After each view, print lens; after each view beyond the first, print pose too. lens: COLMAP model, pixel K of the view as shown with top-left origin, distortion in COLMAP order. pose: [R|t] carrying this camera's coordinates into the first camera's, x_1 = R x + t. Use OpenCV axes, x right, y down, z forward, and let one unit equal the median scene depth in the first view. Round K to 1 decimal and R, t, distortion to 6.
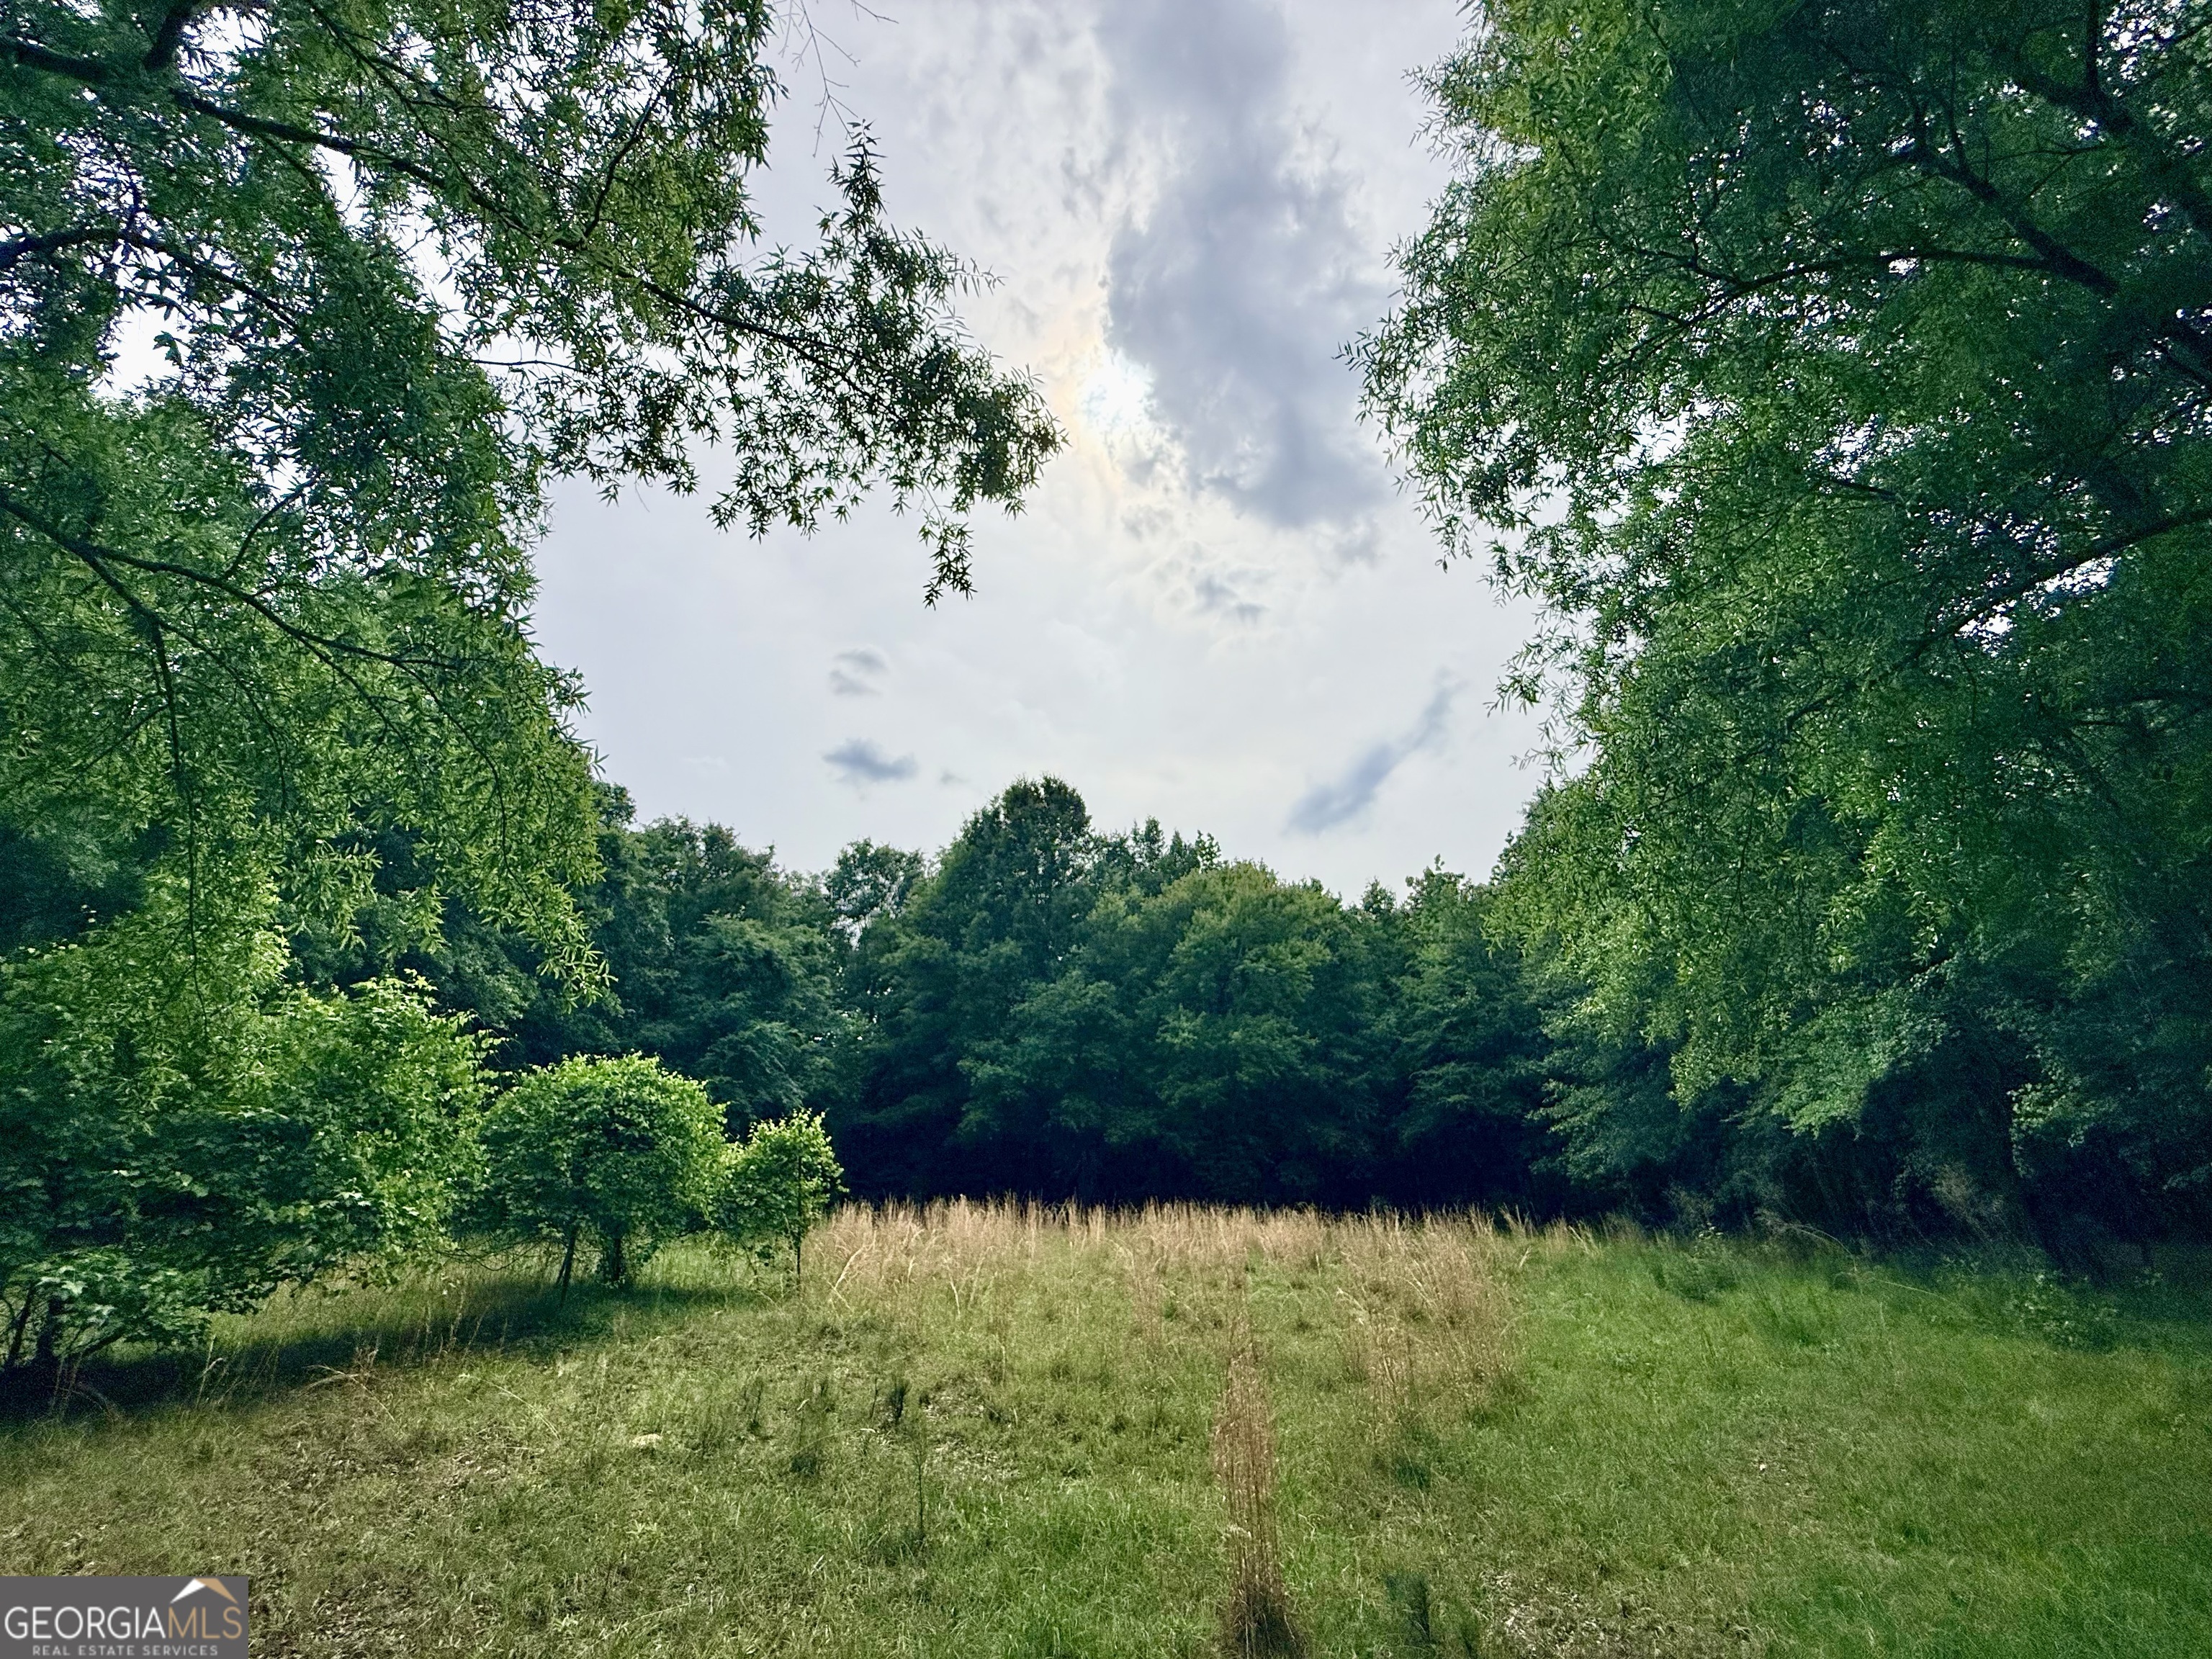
lens RADIAL K [[883.6, 0, 1105.1], [0, 883.6, 826.5], [0, 0, 1]] dist [0.012720, 0.001463]
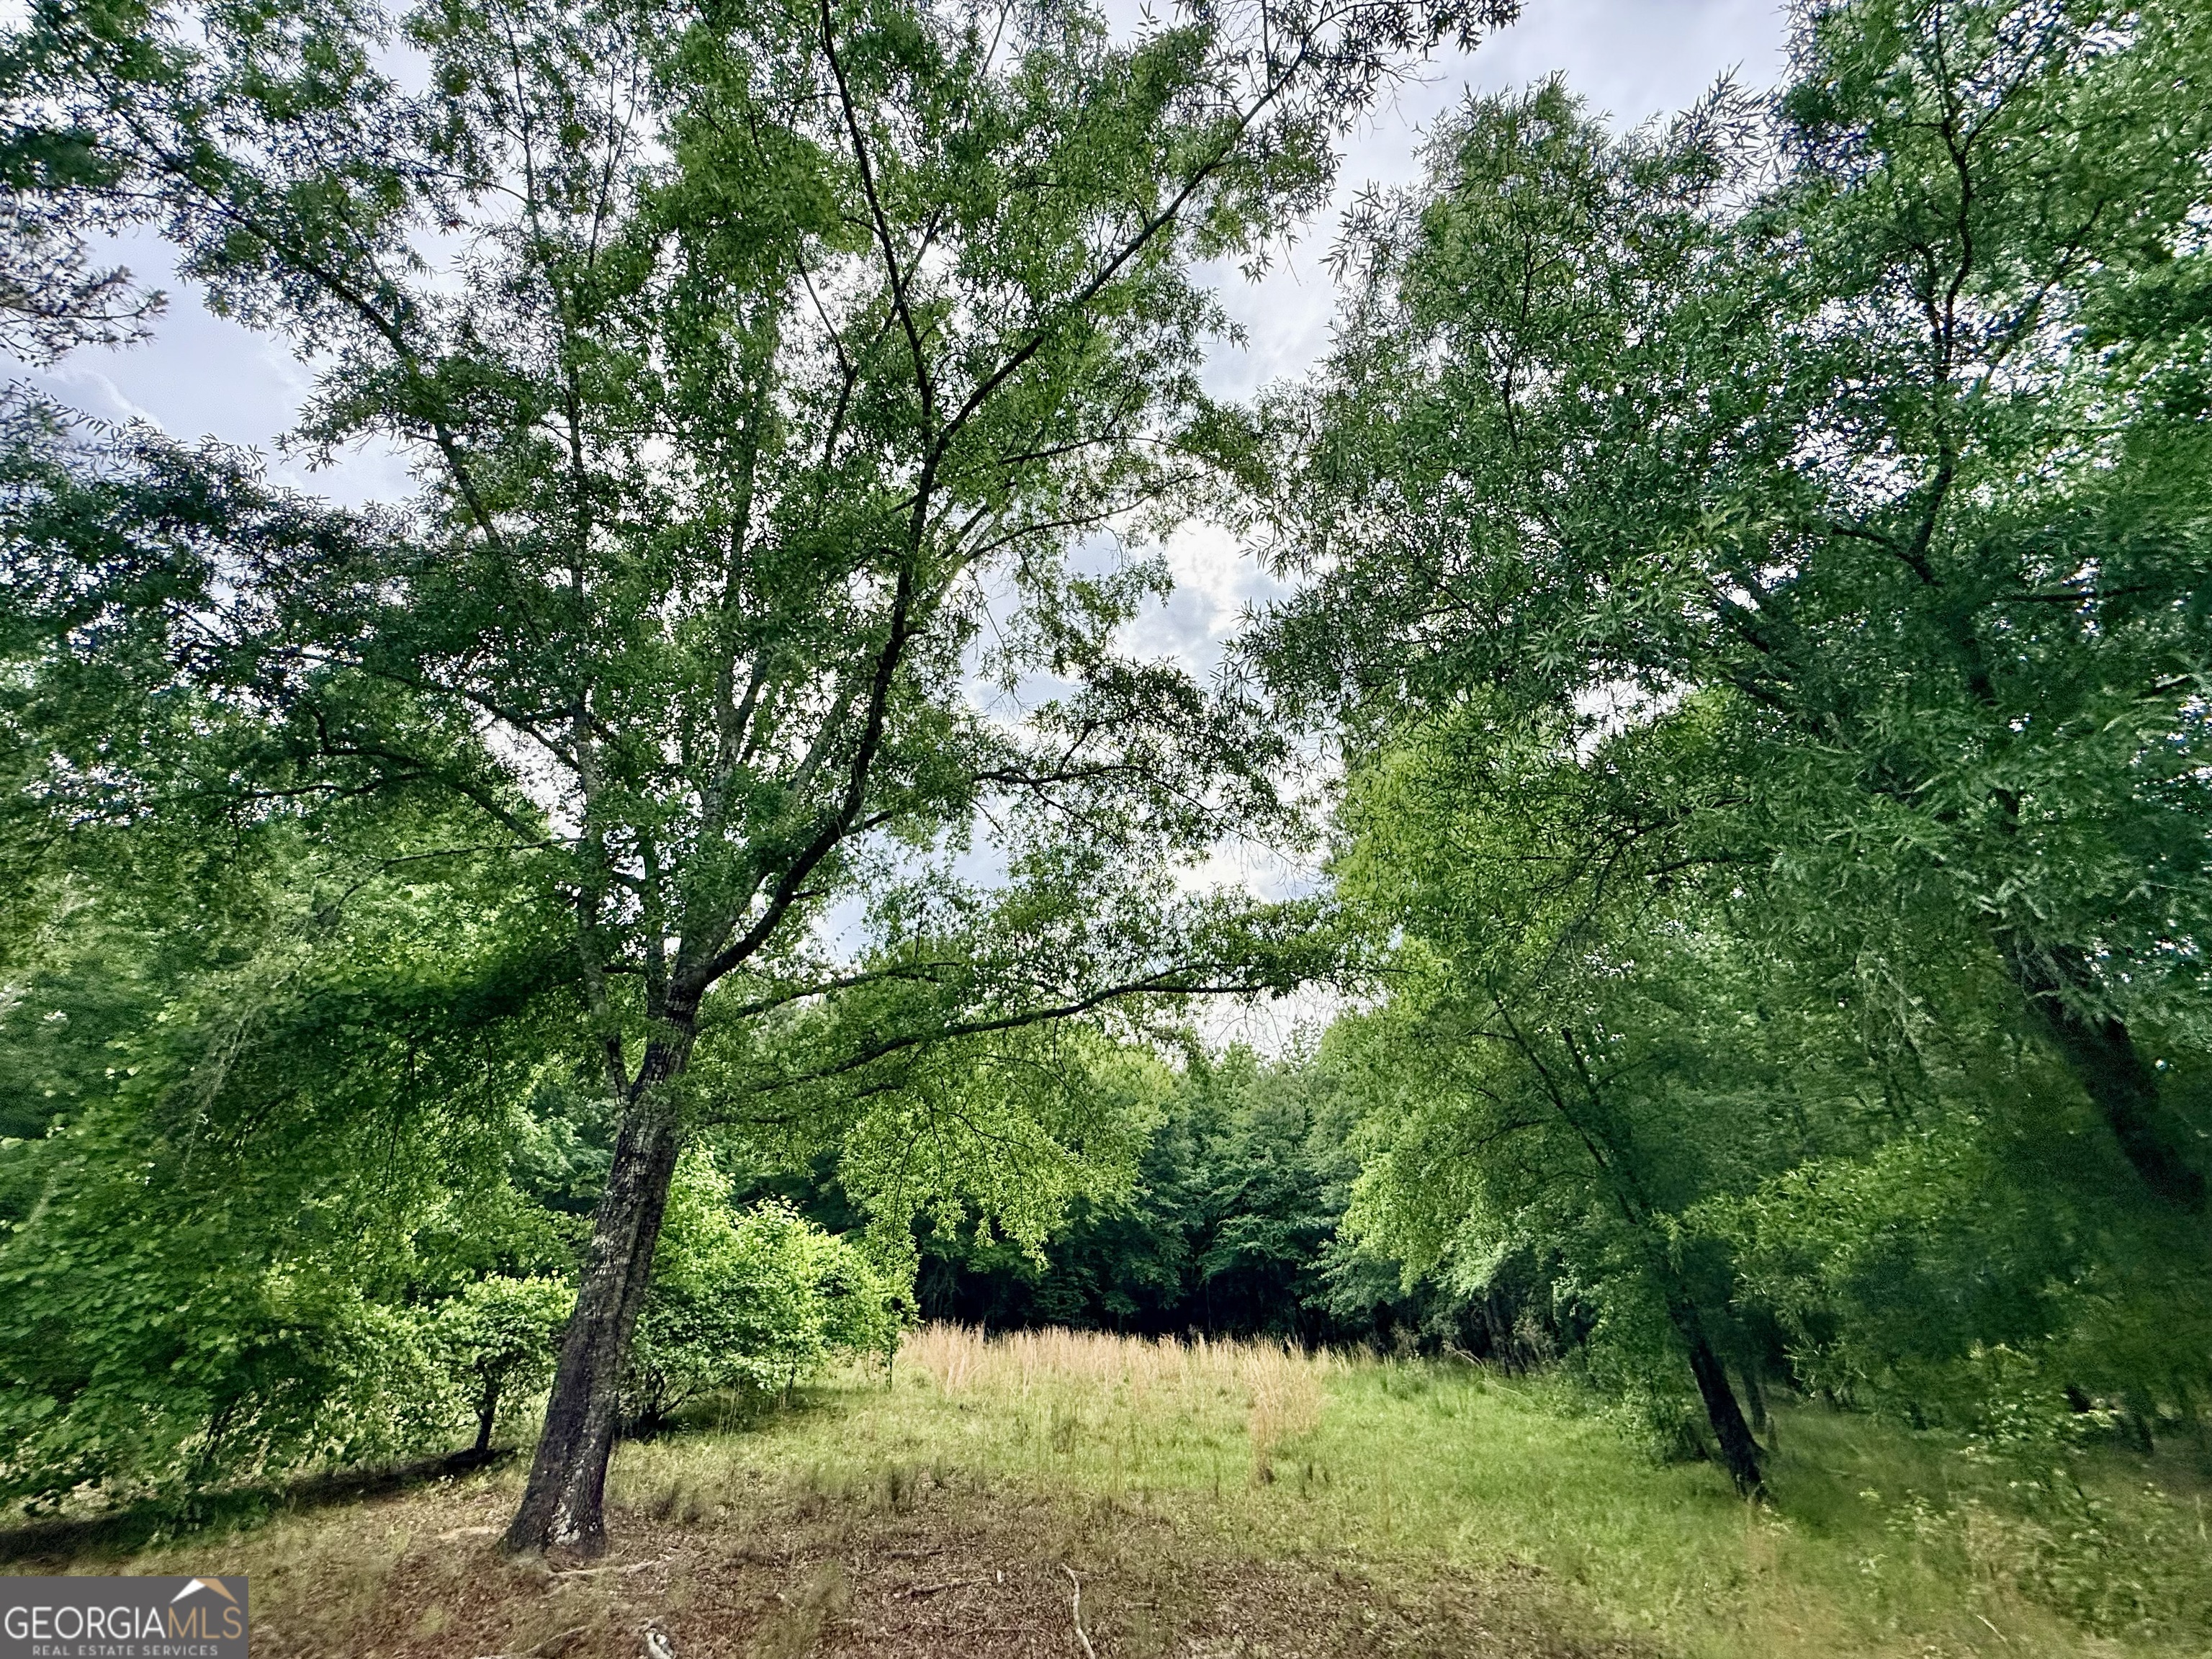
lens RADIAL K [[883.6, 0, 1108.3], [0, 883.6, 831.5], [0, 0, 1]] dist [0.012720, 0.001463]
pose [[0.967825, 0.136789, 0.211196, -0.222913], [-0.114164, 0.986679, -0.115893, -0.157745], [-0.224236, 0.088053, 0.970549, -0.353954]]
